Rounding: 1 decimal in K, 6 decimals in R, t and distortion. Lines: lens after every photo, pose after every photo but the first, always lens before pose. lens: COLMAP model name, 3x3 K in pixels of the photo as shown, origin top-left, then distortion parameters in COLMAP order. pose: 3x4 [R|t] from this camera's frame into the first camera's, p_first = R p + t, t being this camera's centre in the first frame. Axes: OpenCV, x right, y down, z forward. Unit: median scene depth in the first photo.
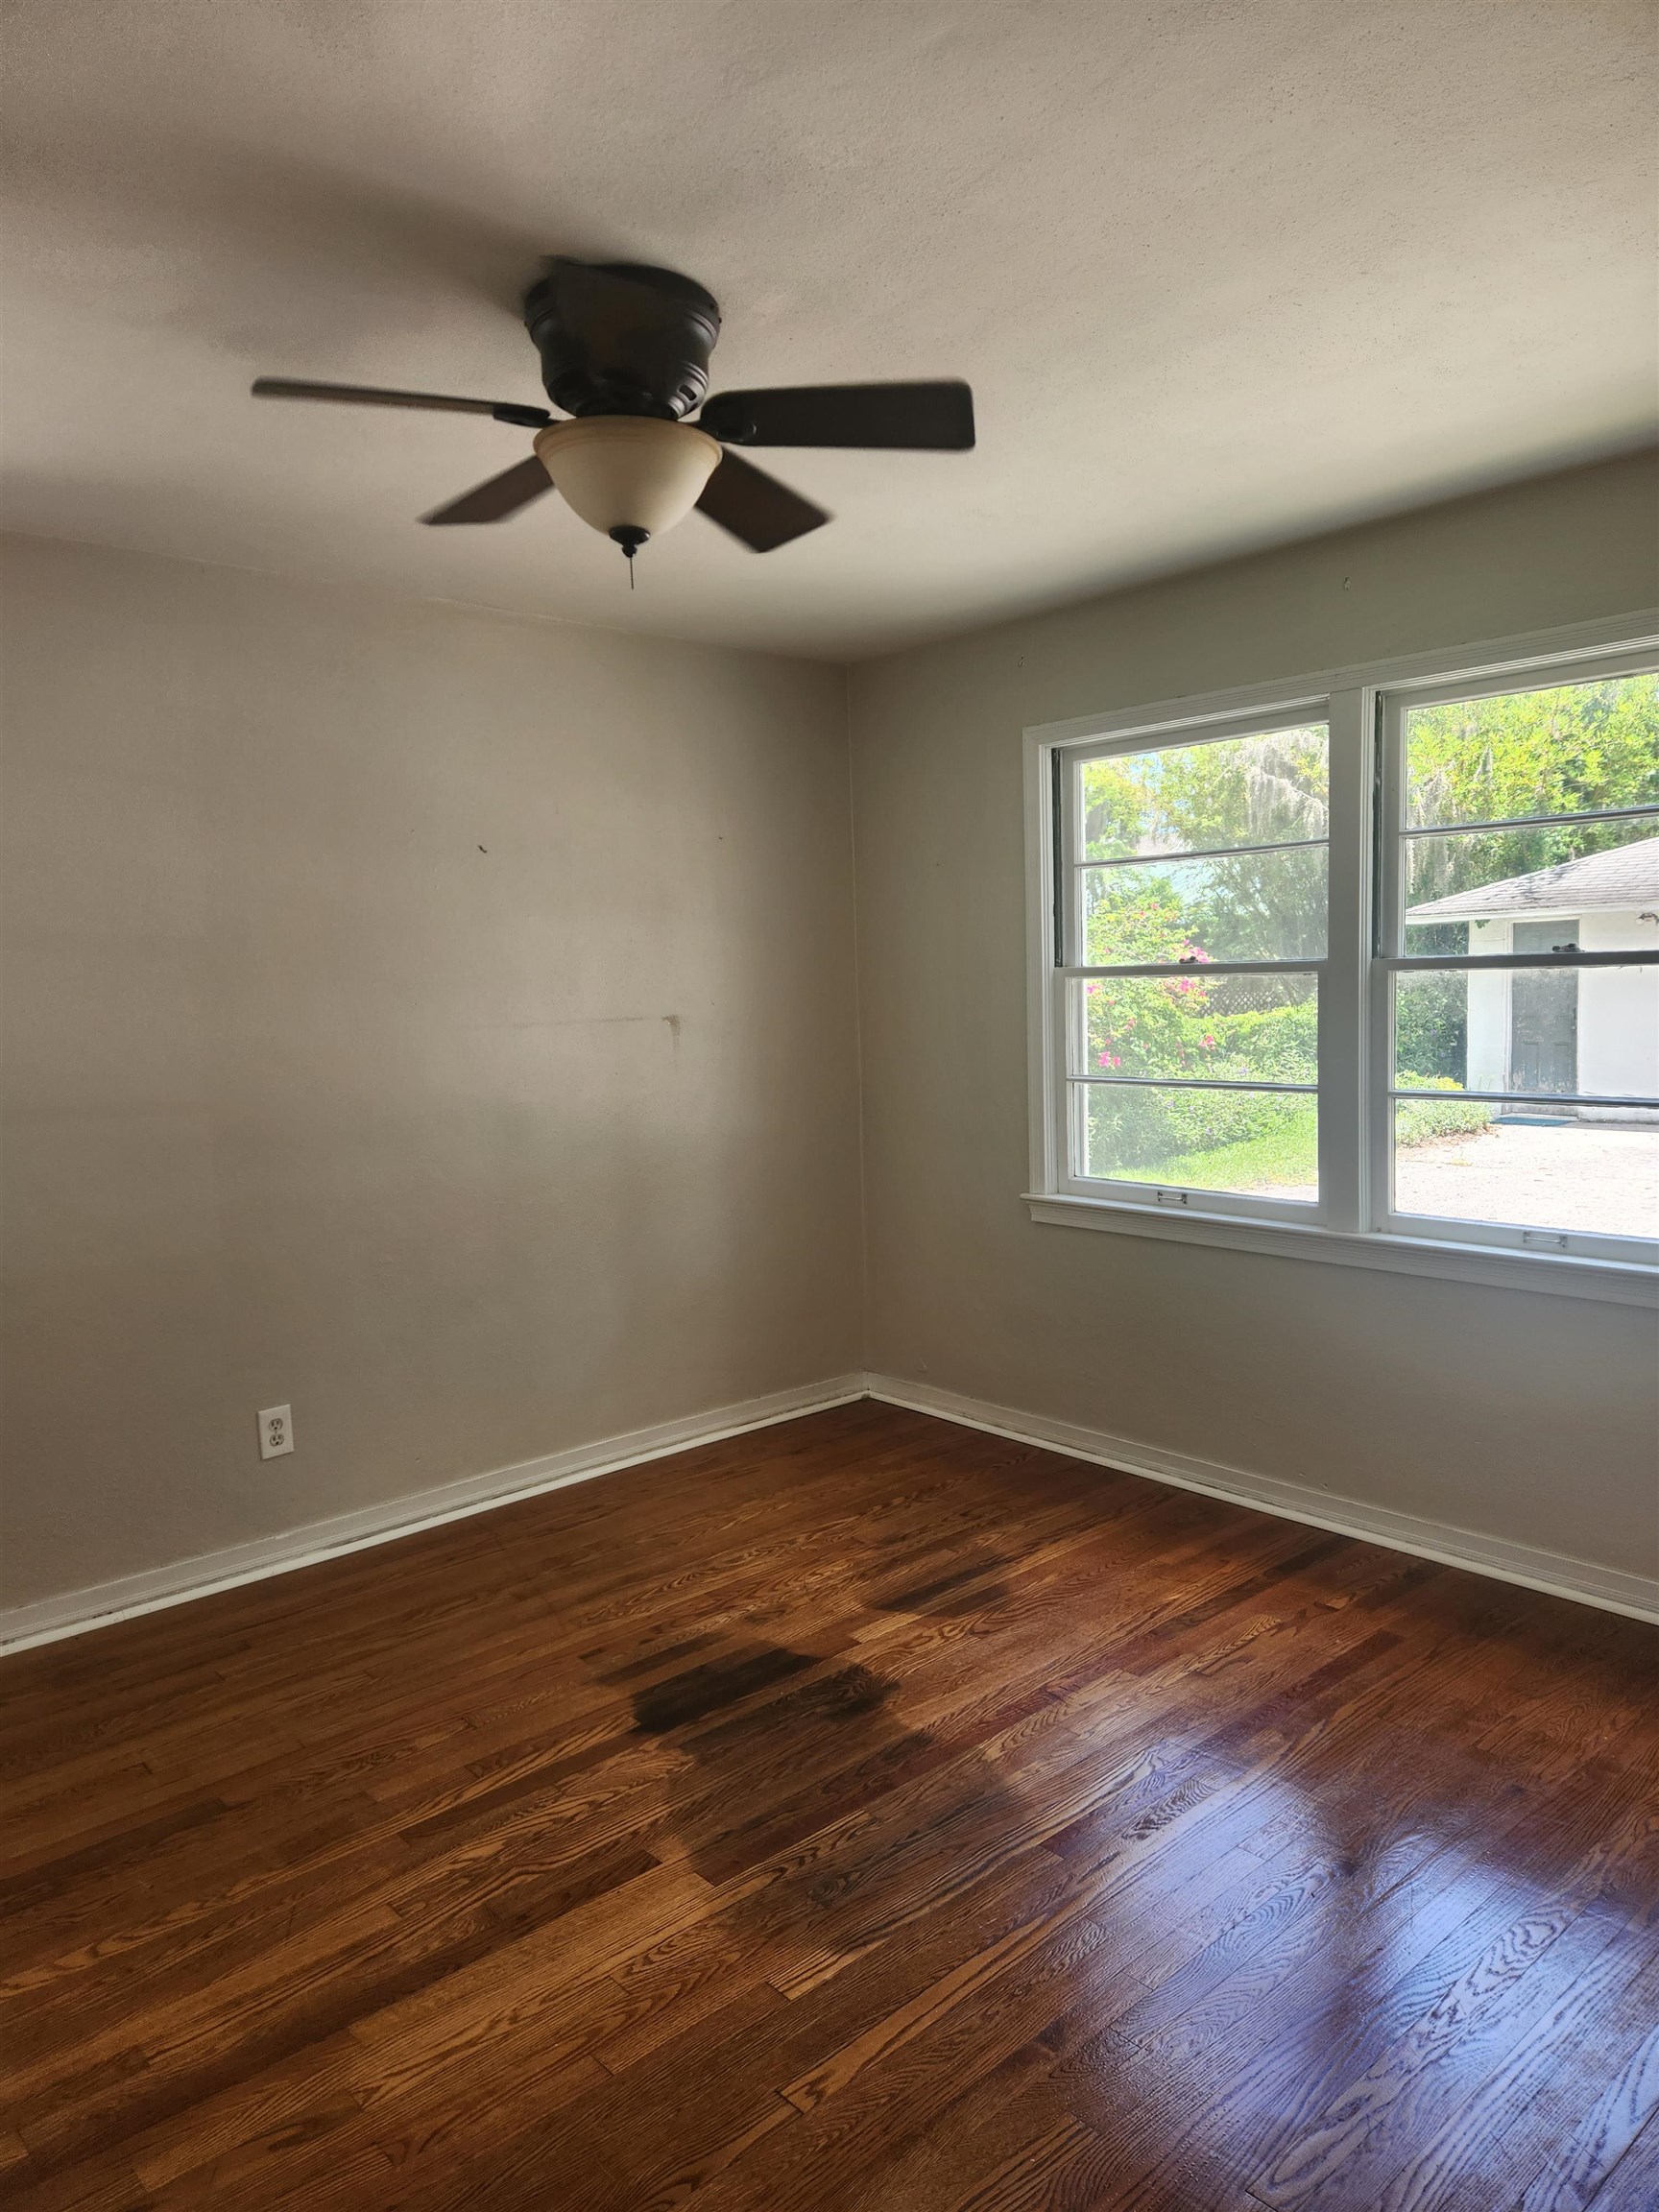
lens RADIAL K [[1493.0, 0, 828.9], [0, 1493.0, 1121.8], [0, 0, 1]] dist [0.078303, -0.071040]
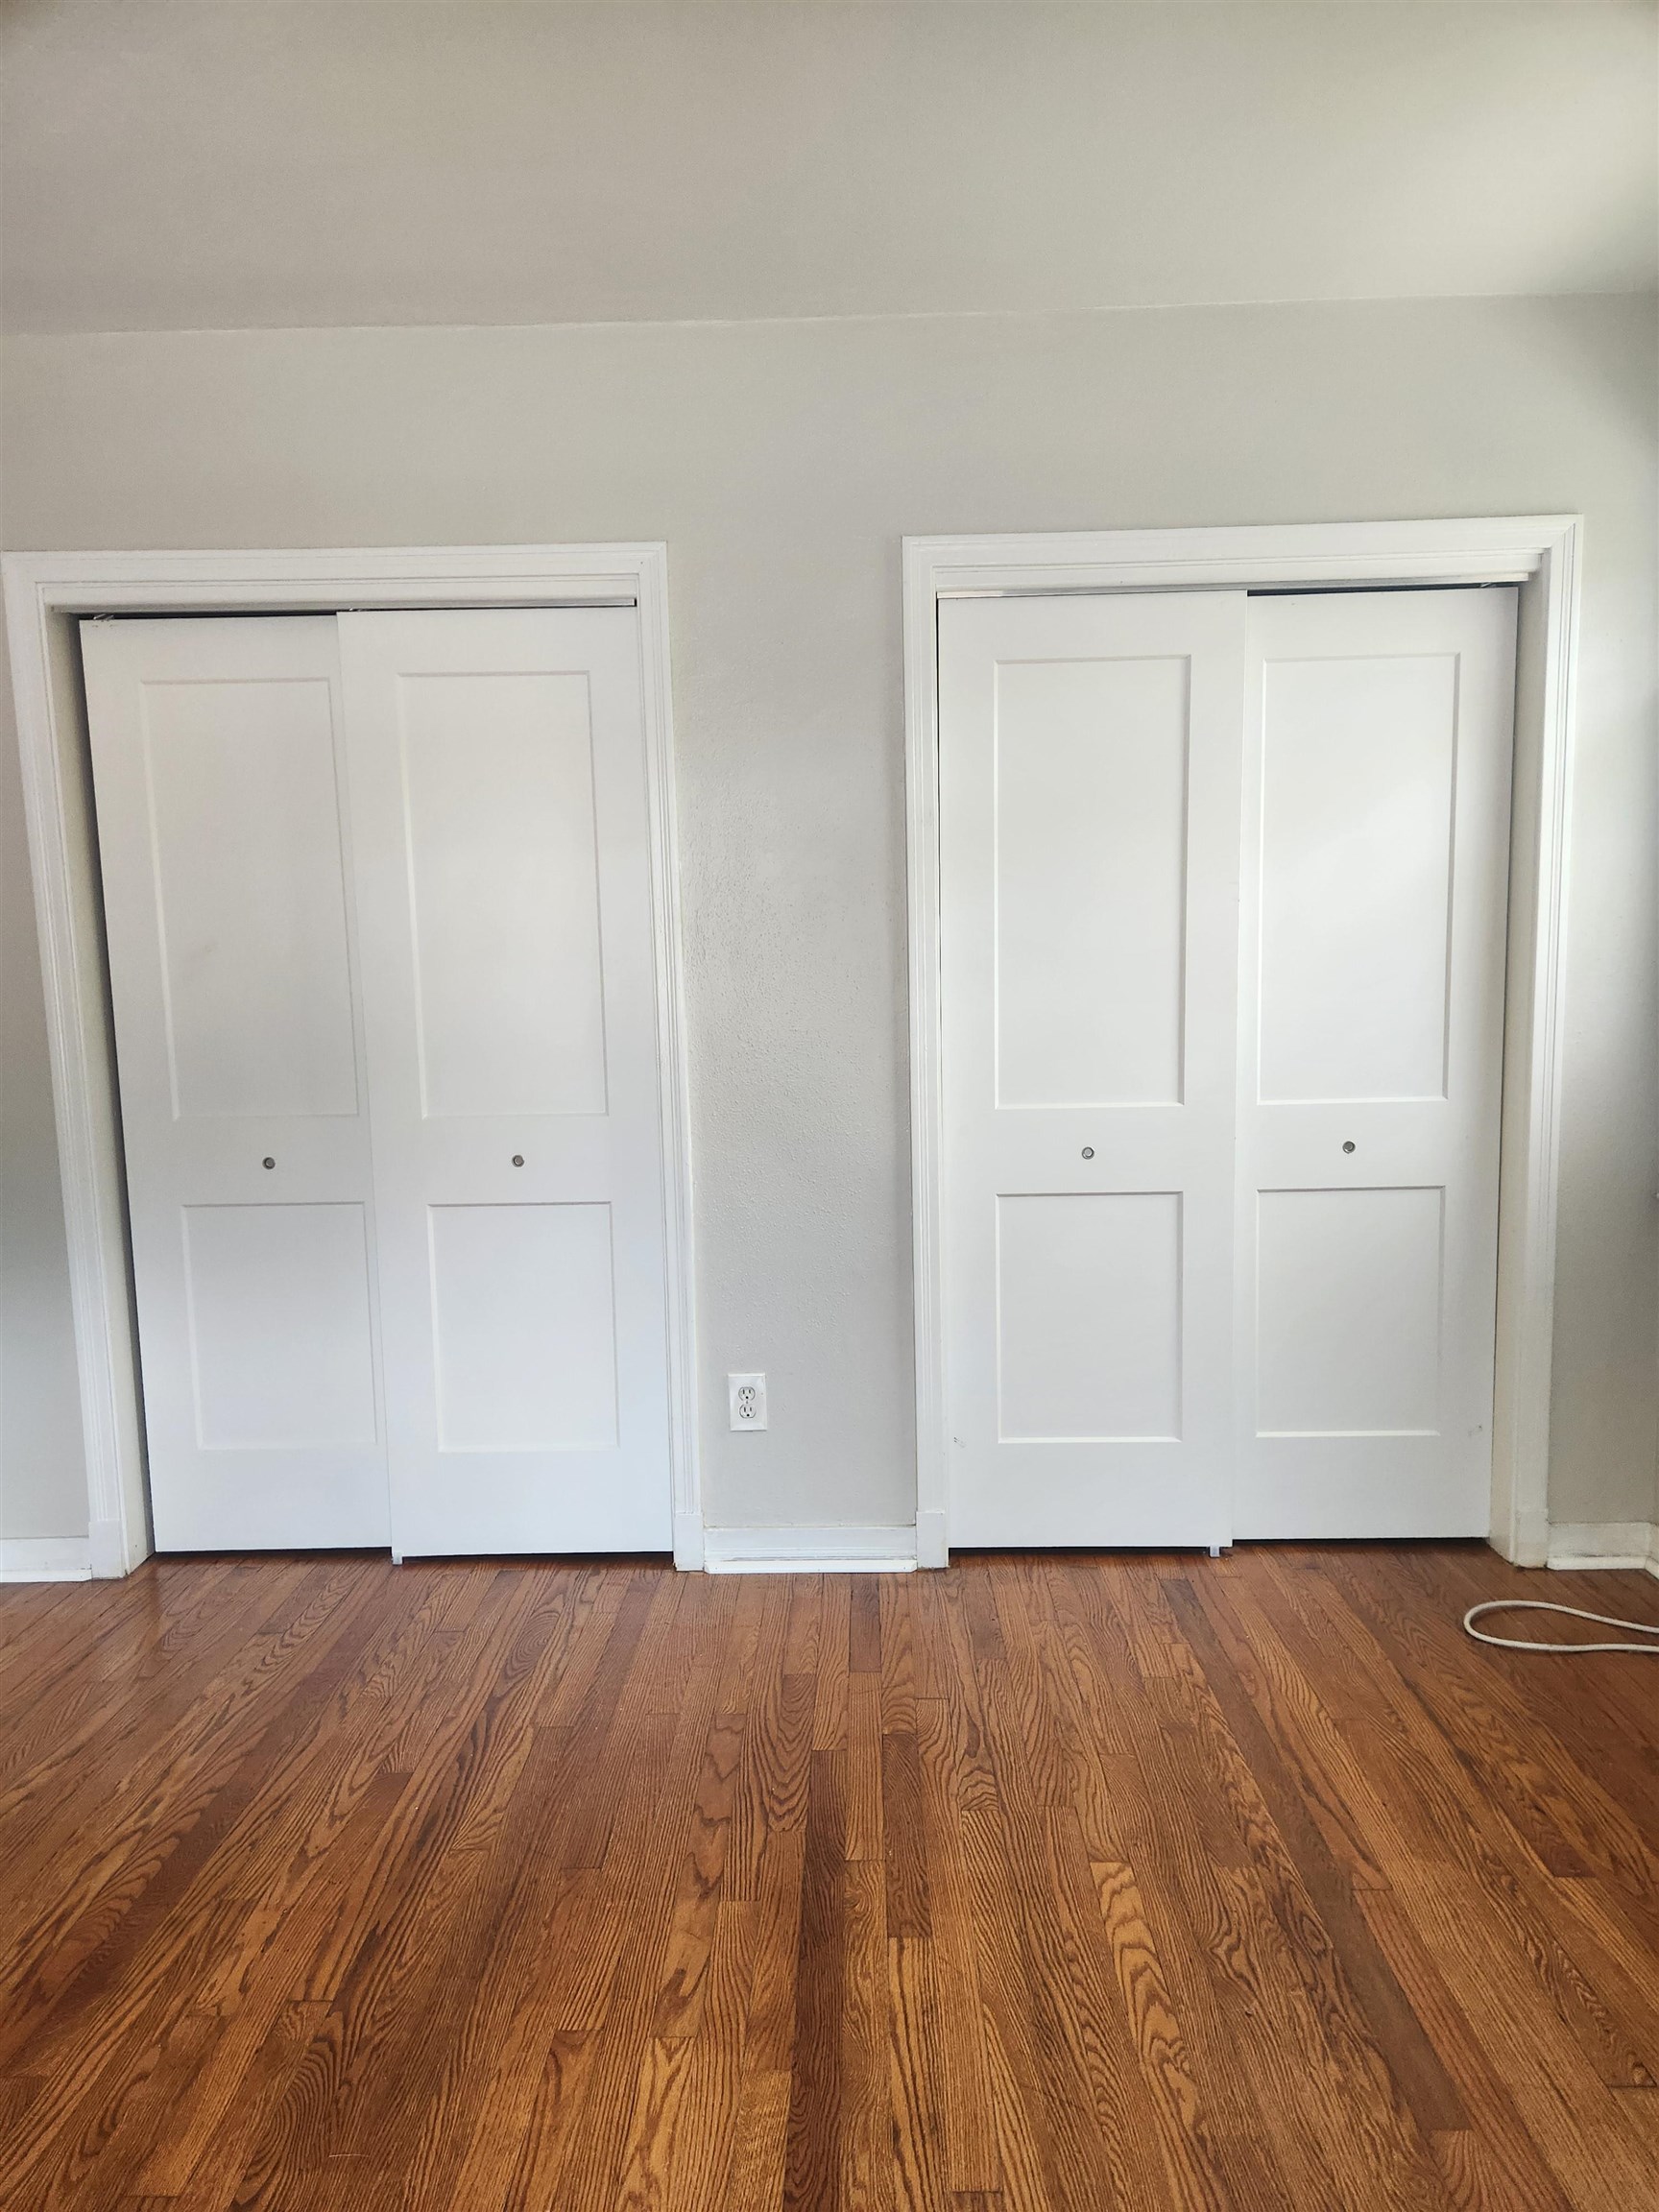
lens RADIAL K [[1473.0, 0, 839.2], [0, 1473.0, 1133.9], [0, 0, 1]] dist [0.081307, -0.080785]
pose [[-0.678089, 0.134540, -0.722561, 0.160627], [-0.037315, 0.975533, 0.216662, -0.063394], [0.734032, 0.173878, -0.656478, 1.303299]]
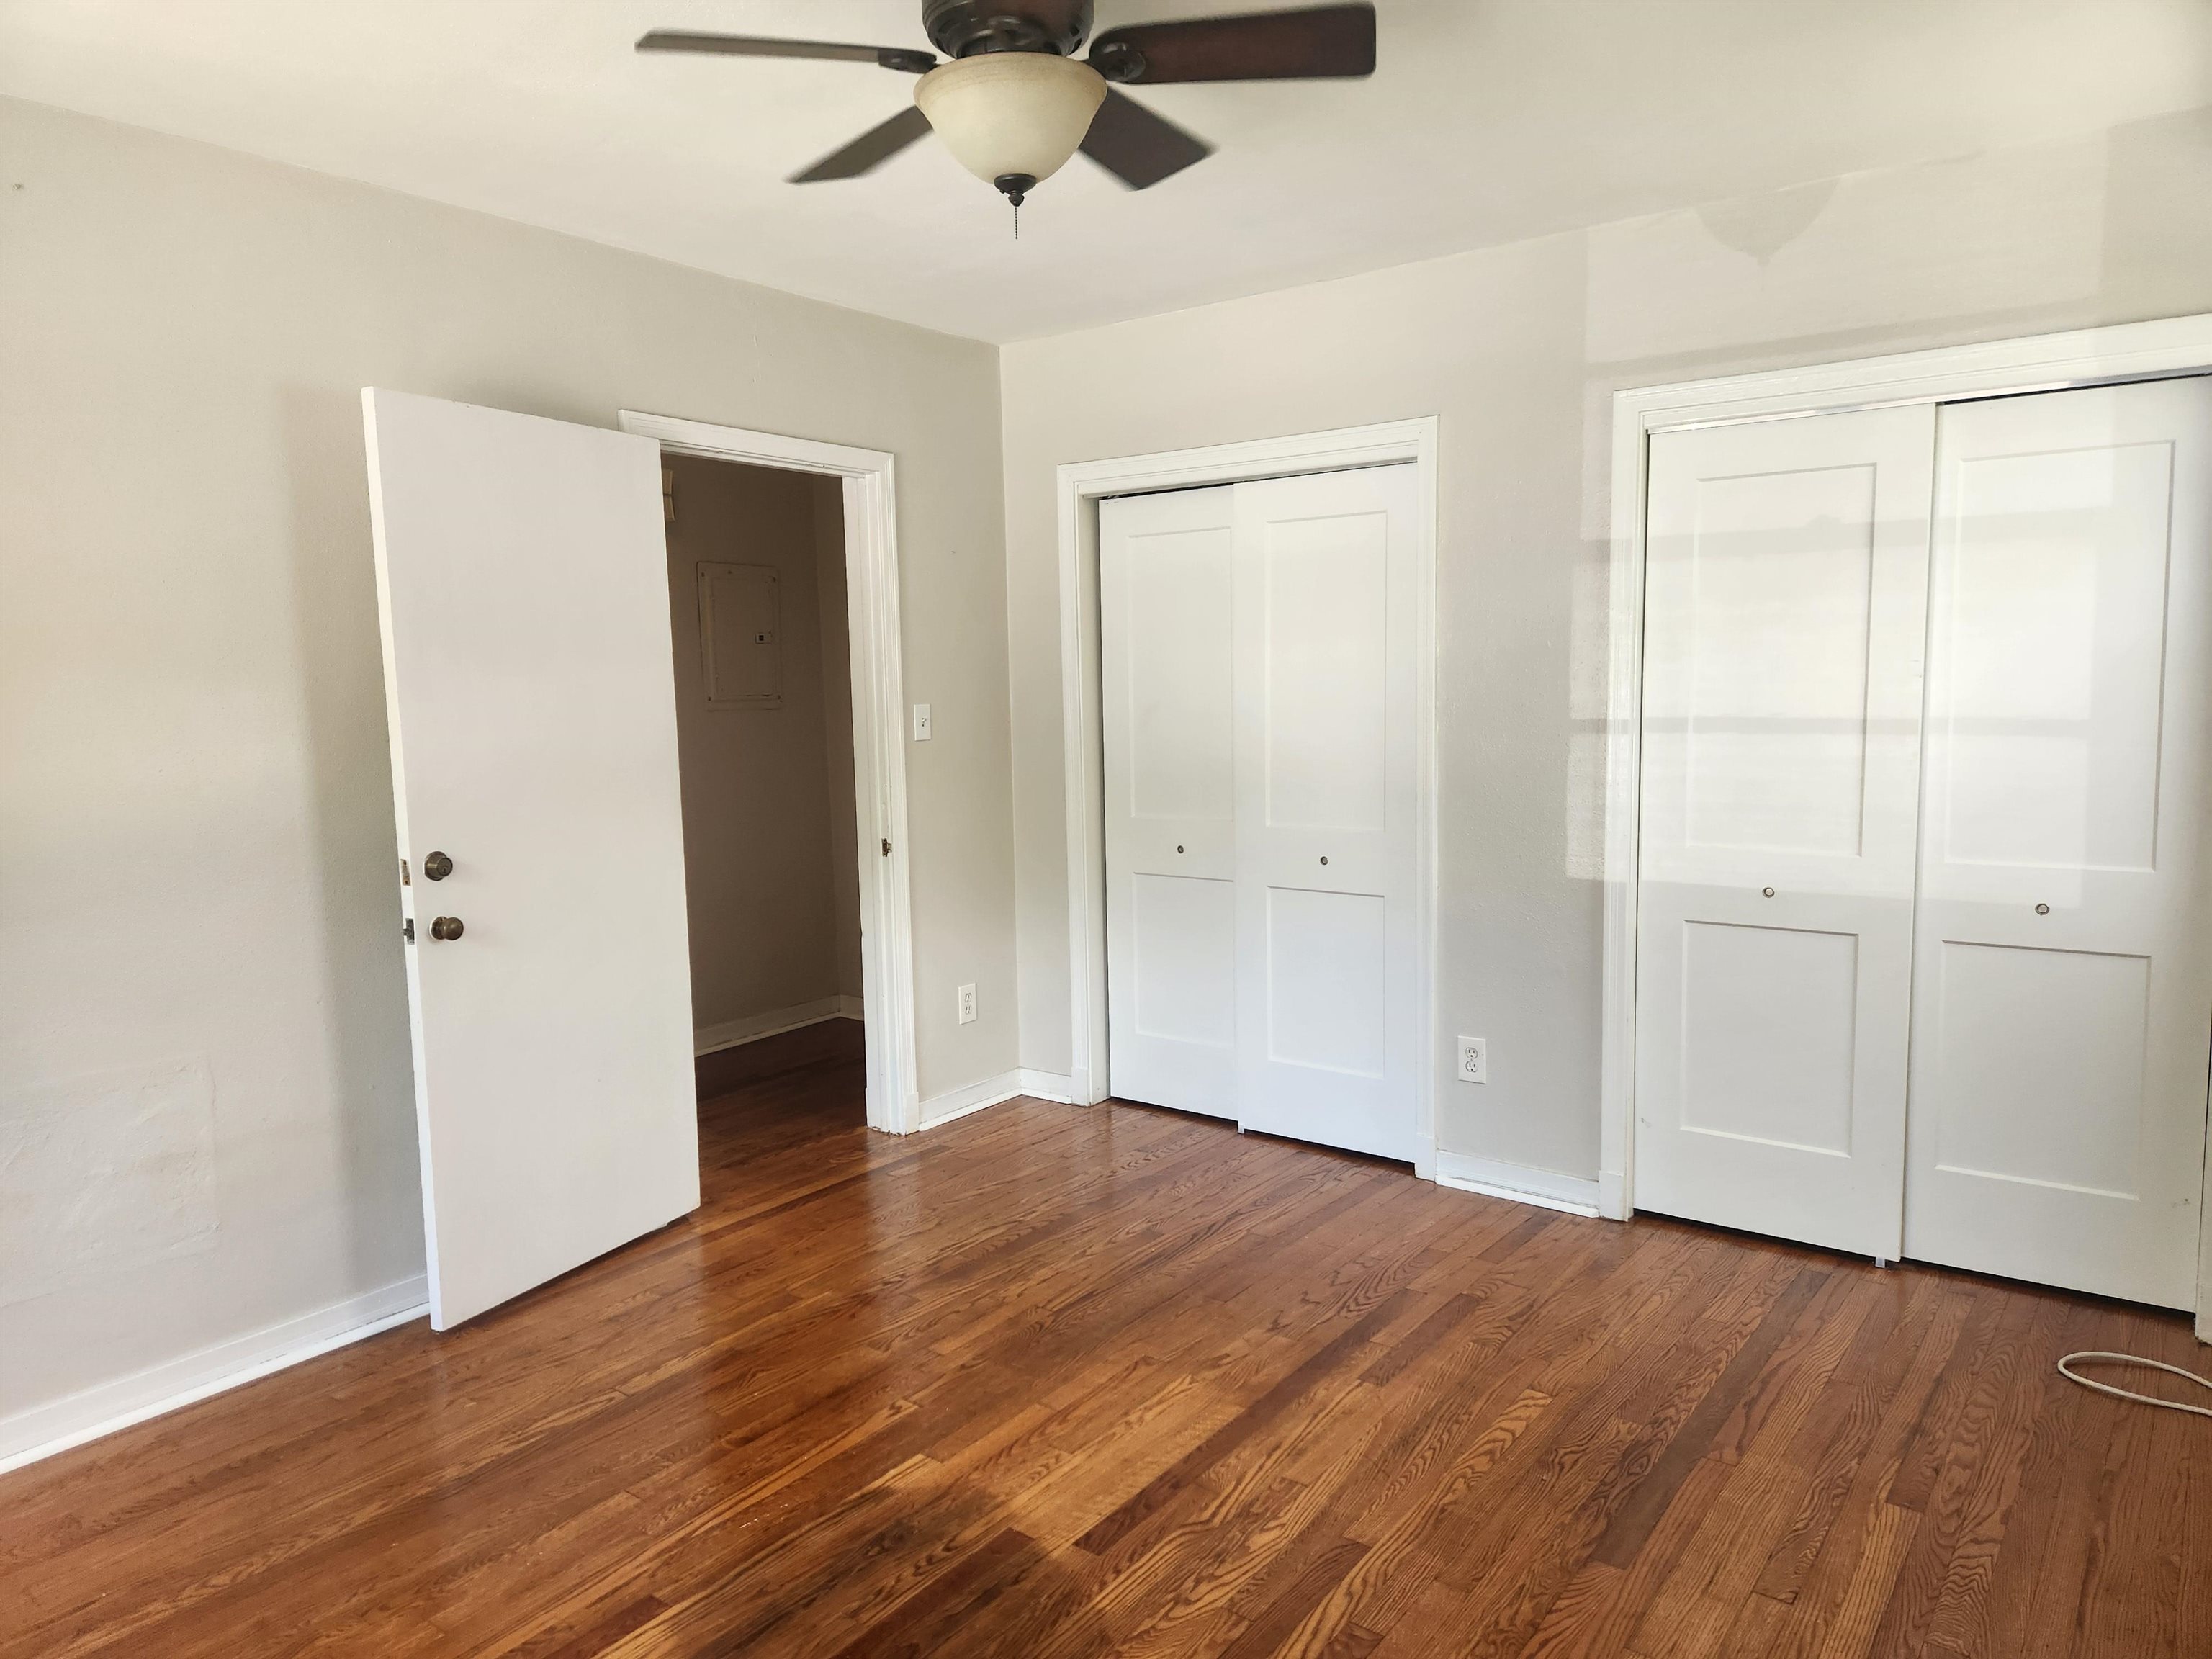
lens RADIAL K [[1473.0, 0, 1106.0], [0, 1473.0, 829.5], [0, 0, 1]] dist [0.081307, -0.080785]
pose [[-0.979721, 0.071332, -0.187240, 0.018074], [0.030281, 0.976462, 0.213554, -0.178966], [0.198065, 0.203554, -0.958820, 1.916265]]
